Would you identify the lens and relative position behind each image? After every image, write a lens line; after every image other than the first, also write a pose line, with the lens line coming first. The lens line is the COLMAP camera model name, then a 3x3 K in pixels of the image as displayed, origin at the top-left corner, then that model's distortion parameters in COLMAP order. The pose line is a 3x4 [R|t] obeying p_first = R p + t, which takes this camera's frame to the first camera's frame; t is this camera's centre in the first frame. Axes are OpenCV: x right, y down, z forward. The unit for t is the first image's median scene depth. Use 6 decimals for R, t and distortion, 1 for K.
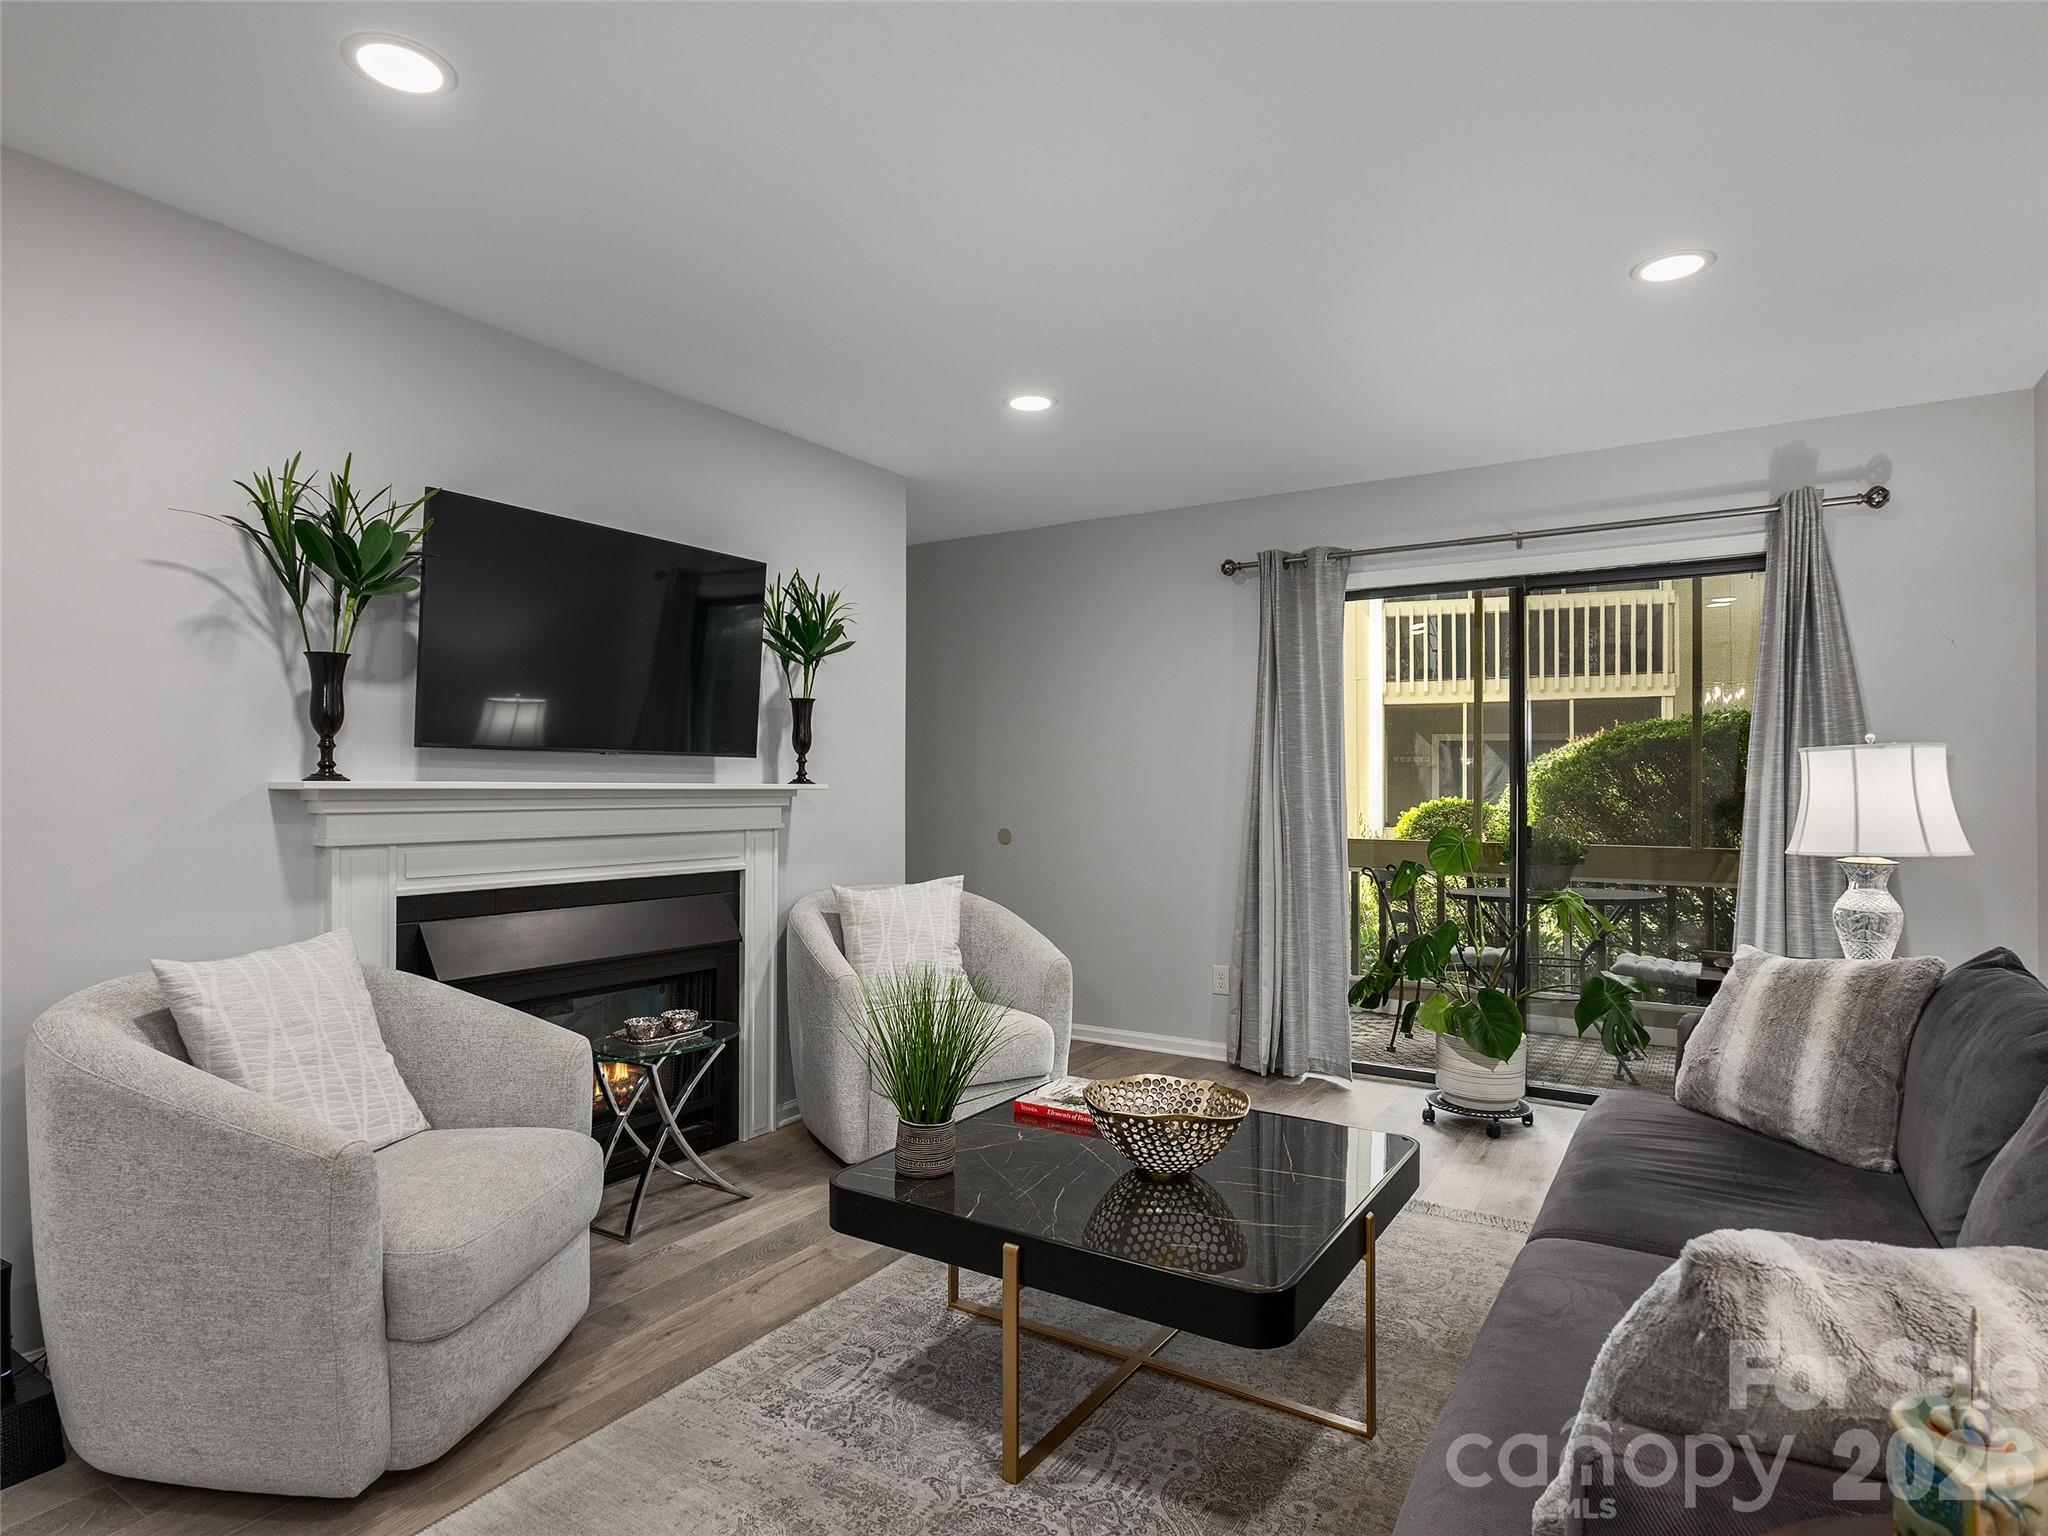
lens RADIAL K [[1124.6, 0, 1014.5], [0, 1124.6, 775.3], [0, 0, 1]] dist [0.016357, 0.003237]
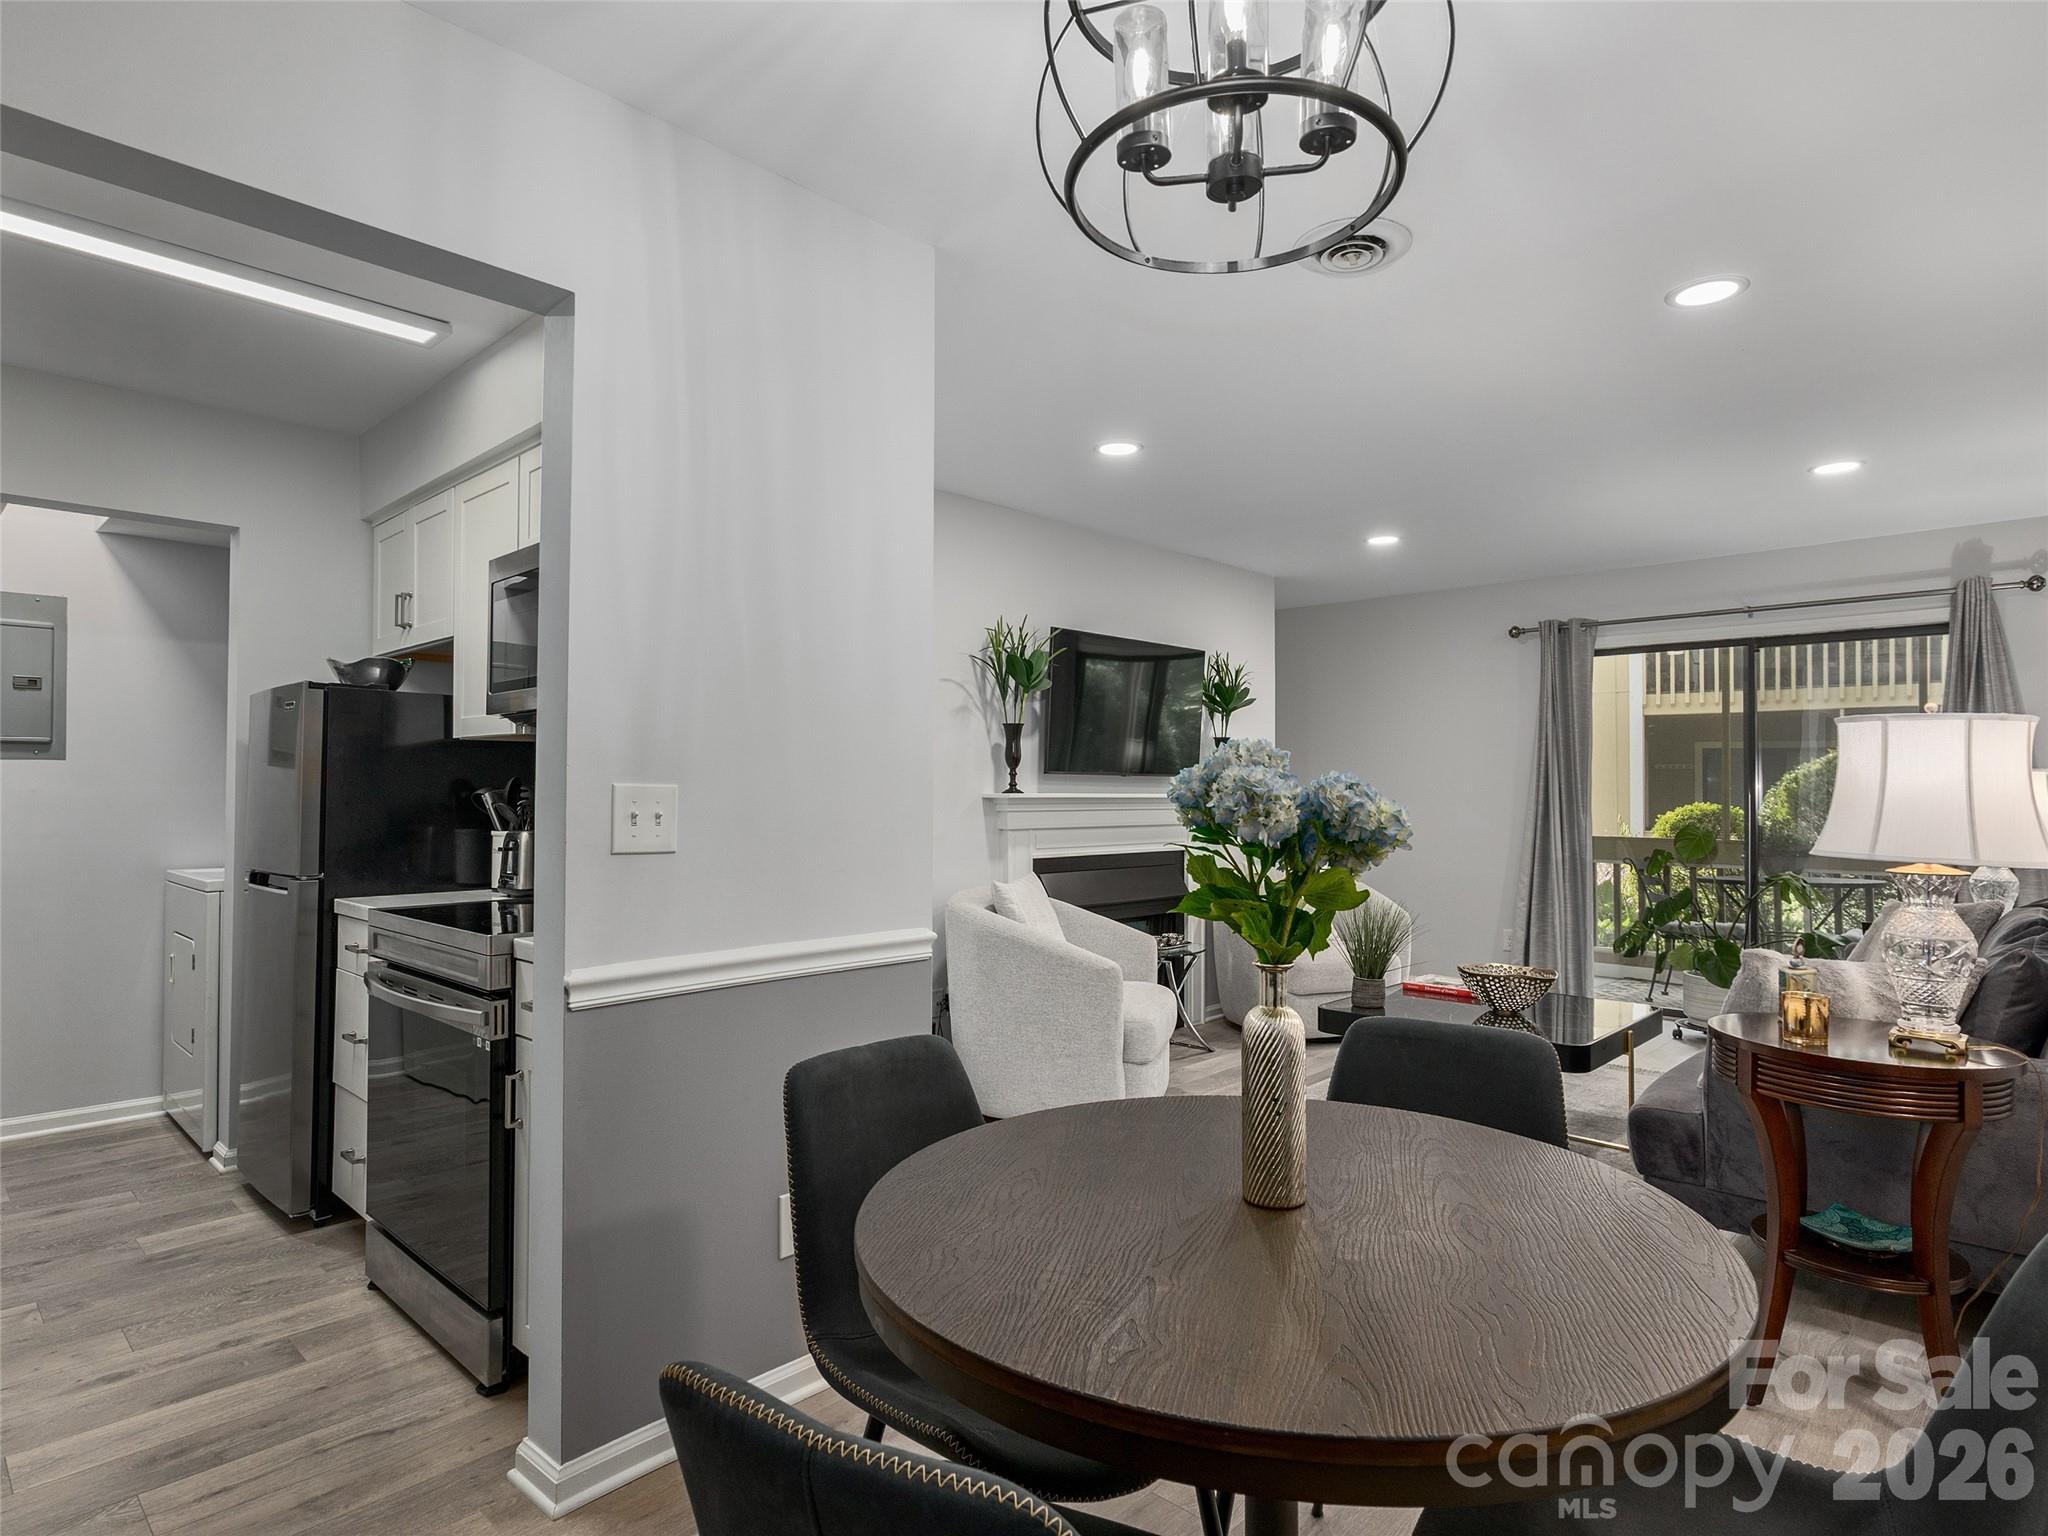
lens RADIAL K [[1124.6, 0, 1036.4], [0, 1124.6, 774.6], [0, 0, 1]] dist [0.016357, 0.003237]
pose [[0.984220, -0.001753, -0.176940, -0.165992], [0.000994, 0.999990, -0.004379, -0.011489], [0.176946, 0.004134, 0.984212, -0.524586]]
